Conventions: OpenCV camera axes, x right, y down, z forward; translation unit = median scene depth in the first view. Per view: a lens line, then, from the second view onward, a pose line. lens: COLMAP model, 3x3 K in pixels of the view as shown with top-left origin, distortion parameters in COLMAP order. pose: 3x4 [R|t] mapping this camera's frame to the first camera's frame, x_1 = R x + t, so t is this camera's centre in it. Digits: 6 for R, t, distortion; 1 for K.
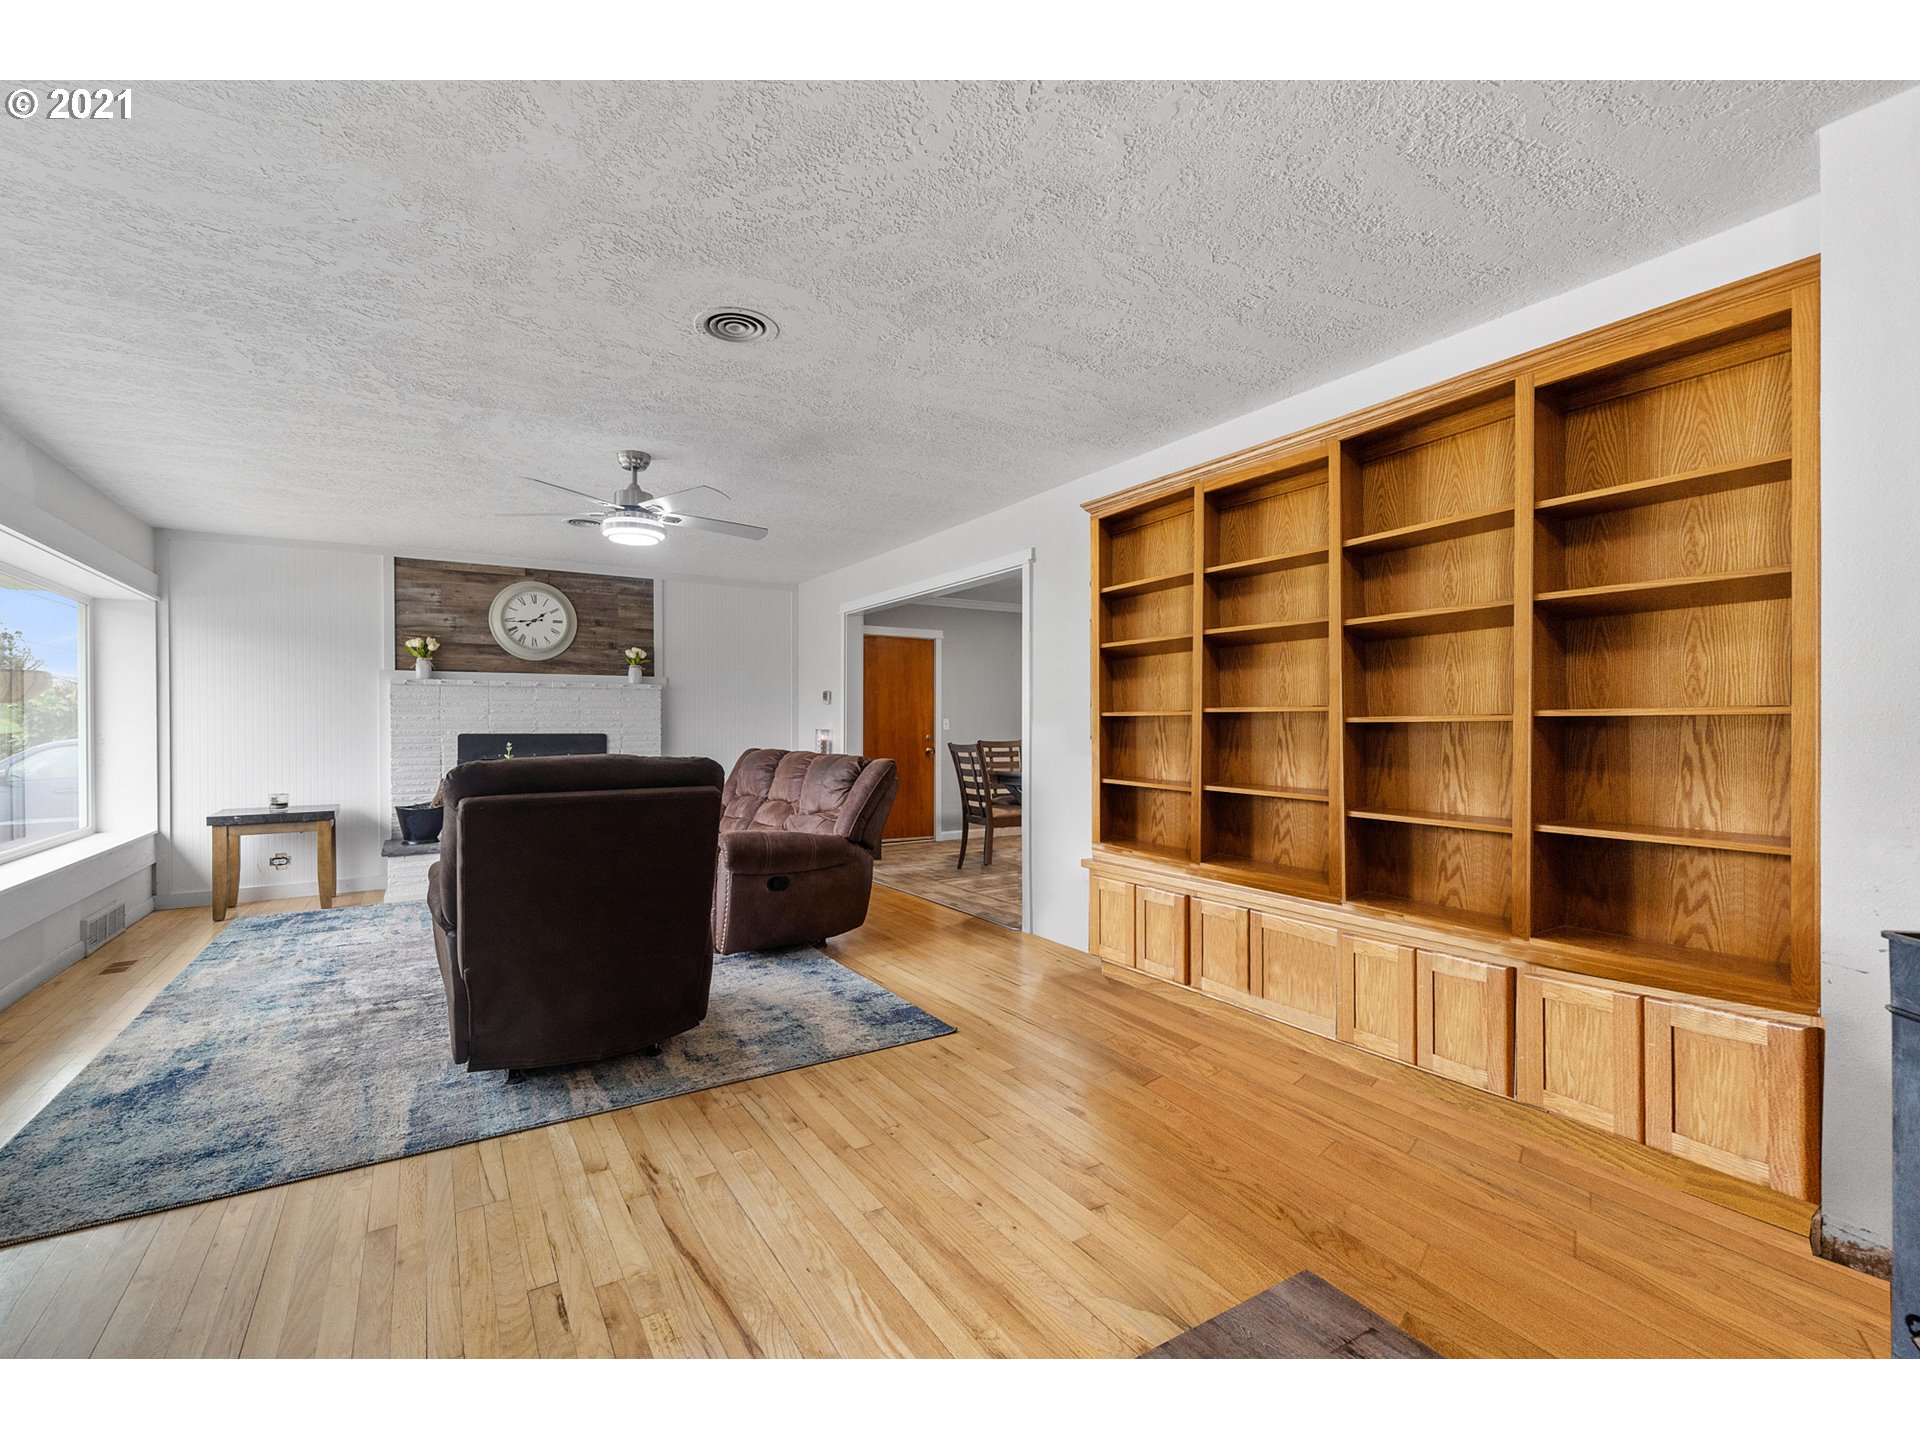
lens RADIAL K [[869.5, 0, 960.0], [0, 869.5, 720.0], [0, 0, 1]] dist [0.002045, -0.000102]
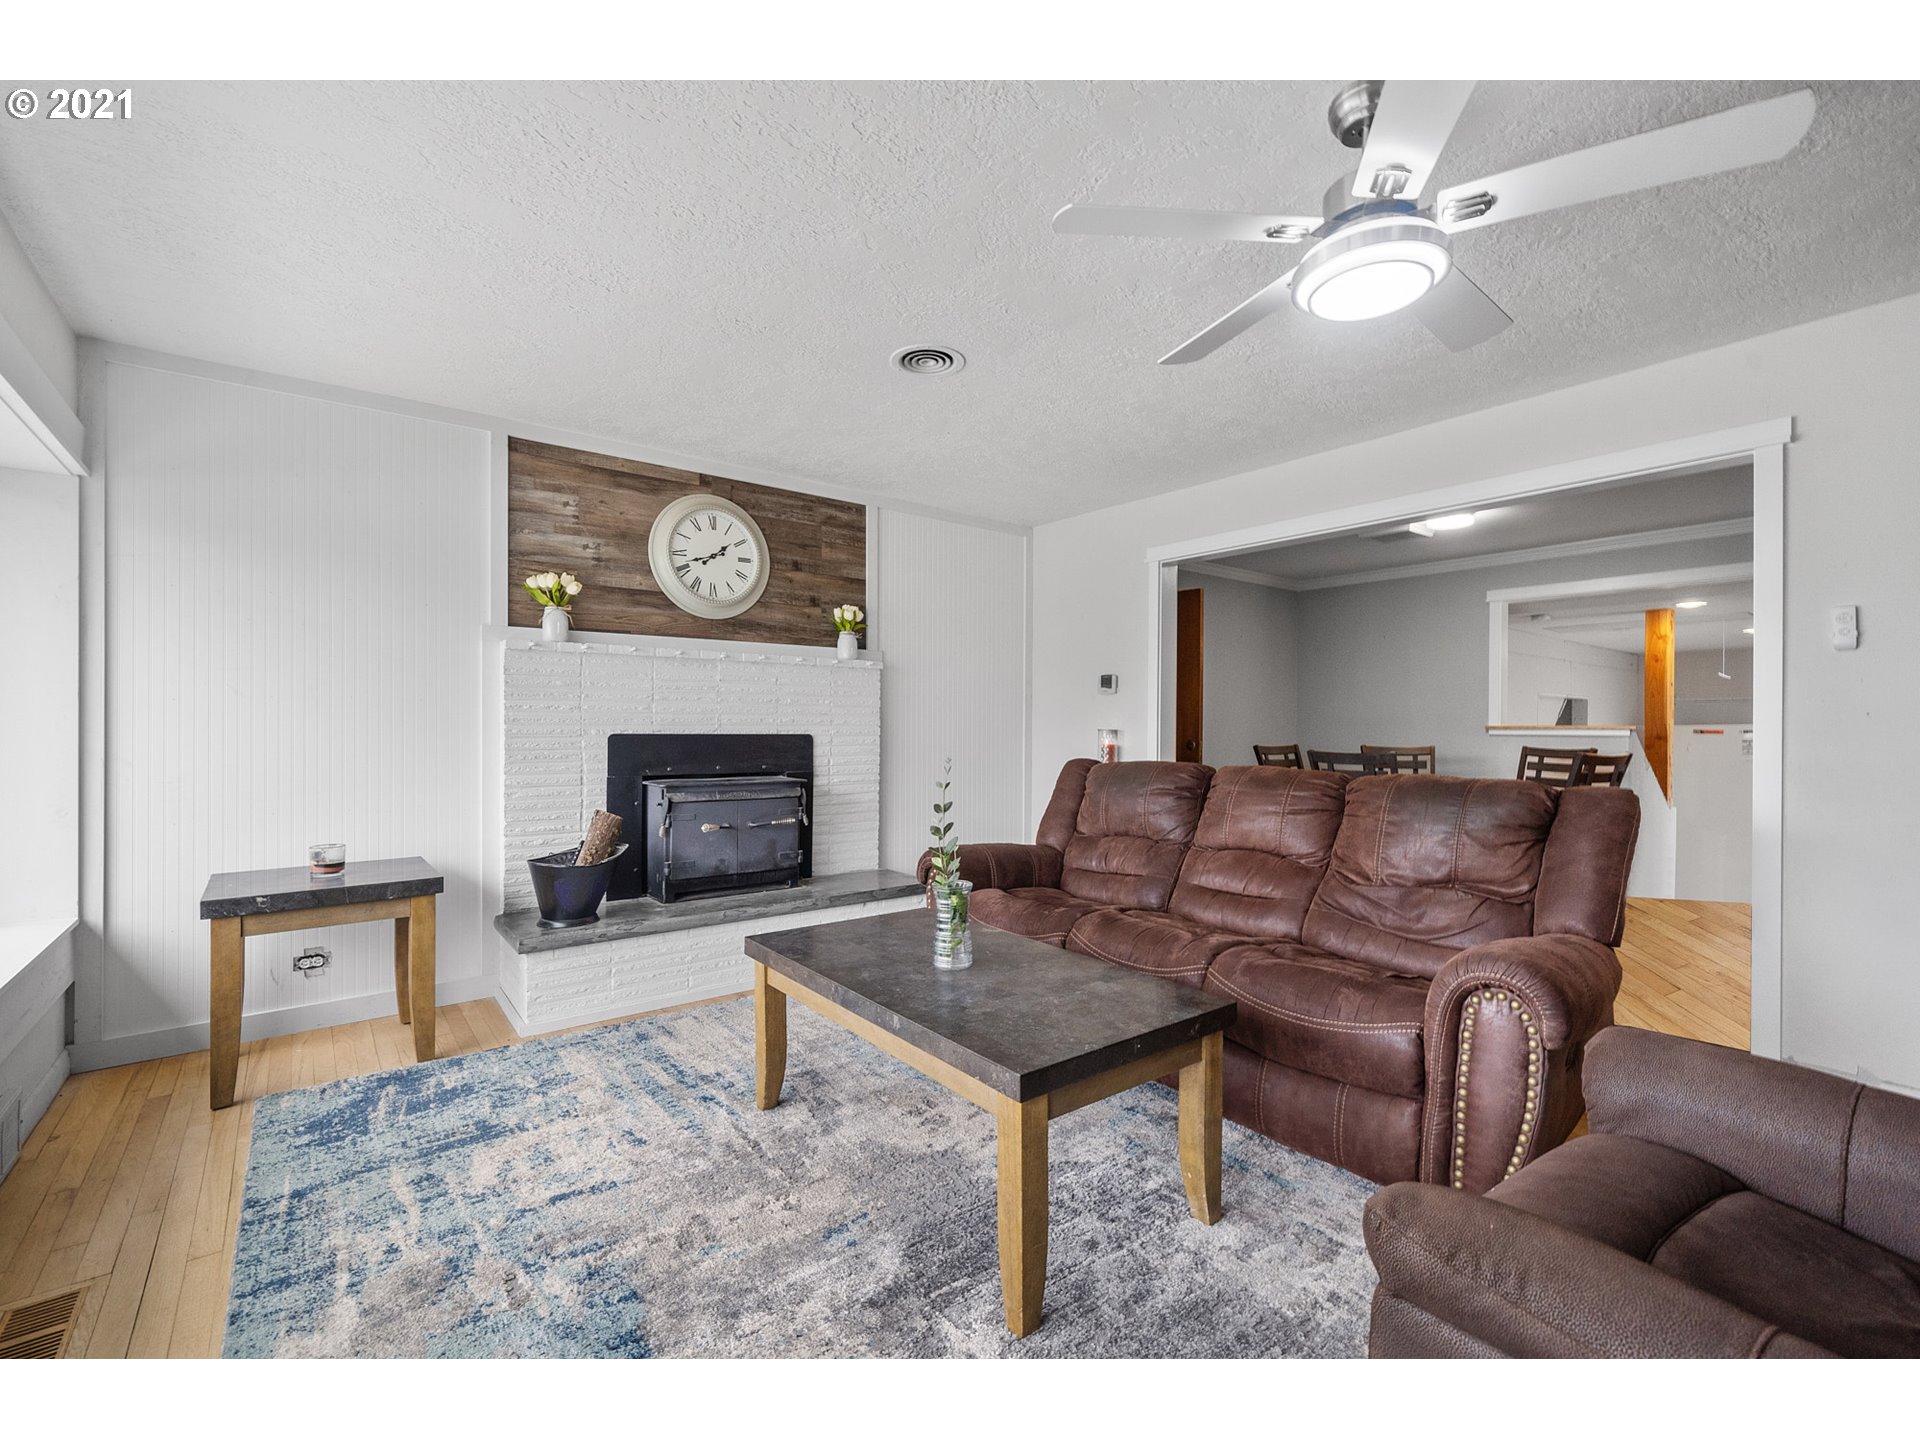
lens RADIAL K [[850.4, 0, 960.0], [0, 850.4, 720.0], [0, 0, 1]] dist [-0.000451, 0.000356]
pose [[0.994243, 0.003902, 0.107080, -0.385899], [-0.003700, 0.999991, -0.002082, 0.006009], [-0.107087, 0.001674, 0.994248, 0.373247]]
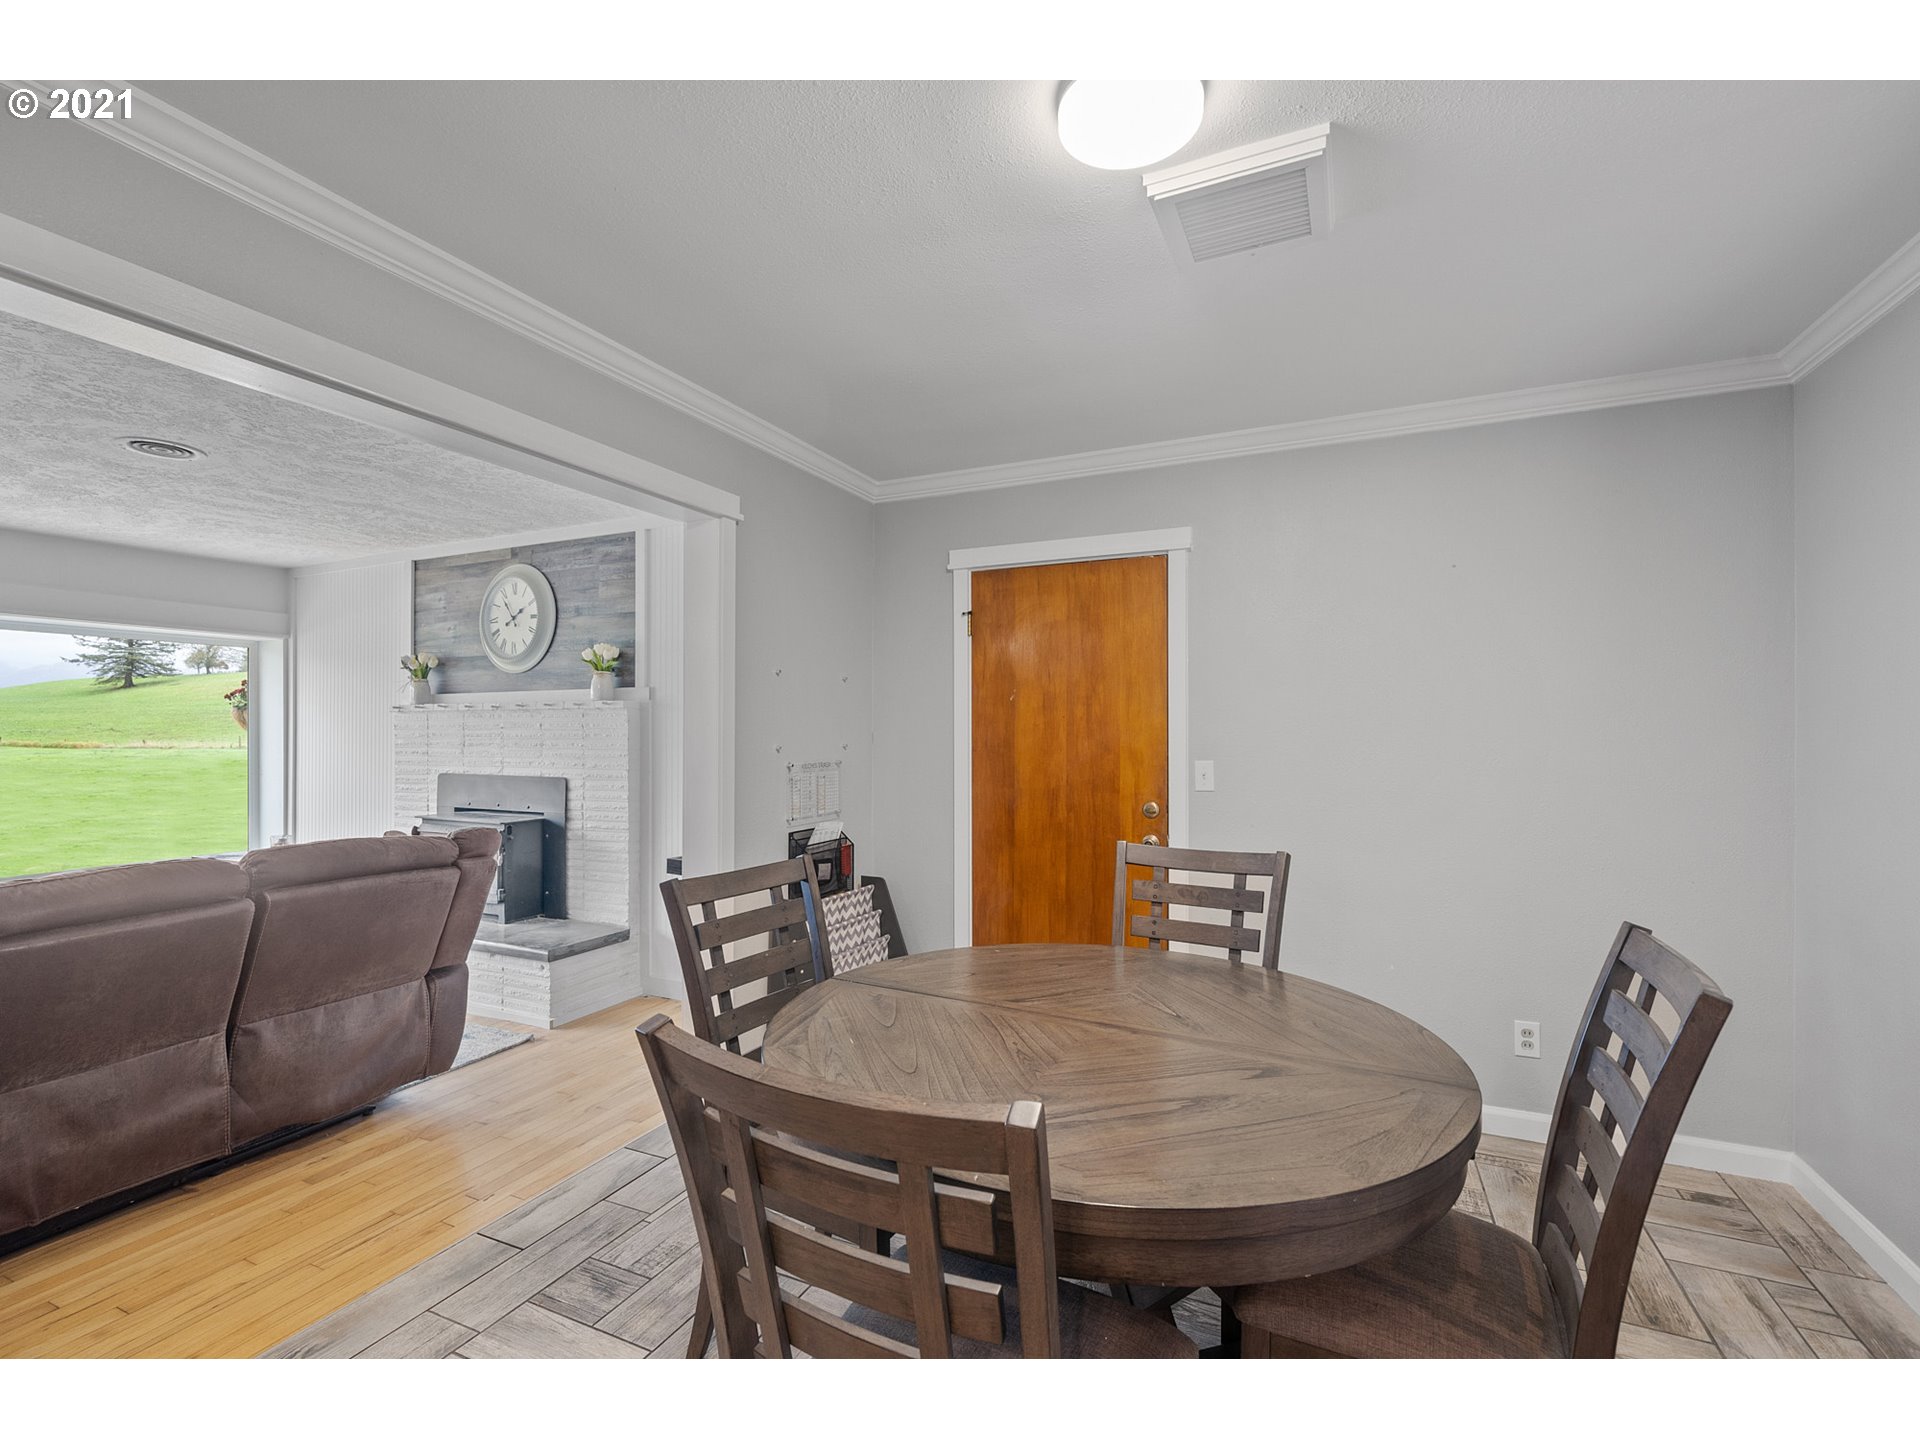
lens RADIAL K [[806.0, 0, 960.0], [0, 806.0, 720.0], [0, 0, 1]] dist [0.000873, 0.000090]
pose [[0.553693, -0.011941, -0.832635, 0.280451], [0.004882, 0.999927, -0.011094, -0.020680], [0.832707, 0.002077, 0.553710, 0.962245]]
